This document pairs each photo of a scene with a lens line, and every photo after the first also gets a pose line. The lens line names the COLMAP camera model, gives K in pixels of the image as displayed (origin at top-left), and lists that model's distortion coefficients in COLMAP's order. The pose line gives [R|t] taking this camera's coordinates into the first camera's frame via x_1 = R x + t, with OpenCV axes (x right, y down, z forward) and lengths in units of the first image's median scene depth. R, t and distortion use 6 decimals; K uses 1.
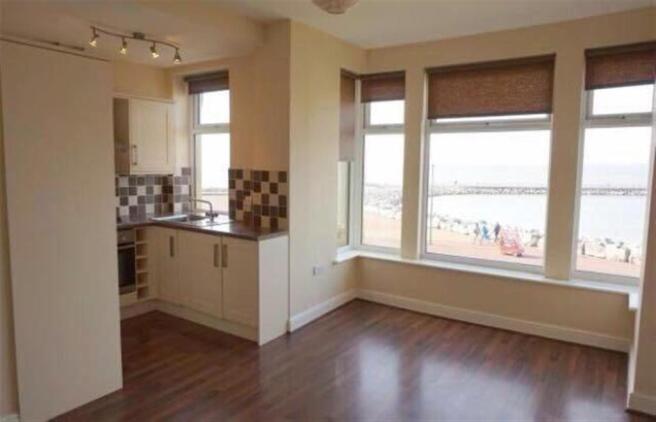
lens RADIAL K [[462.7, 0, 326.4], [0, 462.7, 208.4], [0, 0, 1]] dist [0.022593, 0.002581]
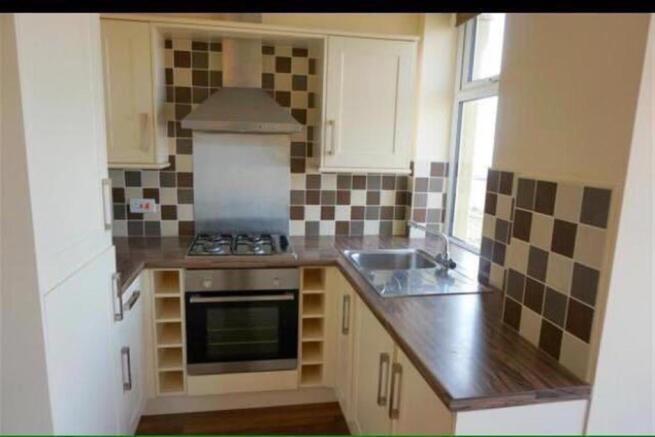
lens RADIAL K [[437.6, 0, 332.0], [0, 437.6, 233.3], [0, 0, 1]] dist [-0.021124, 0.000076]
pose [[0.705577, 0.147480, -0.693117, -0.016205], [-0.091565, 0.988878, 0.117200, -0.058113], [0.702692, -0.019228, 0.711234, 0.581172]]
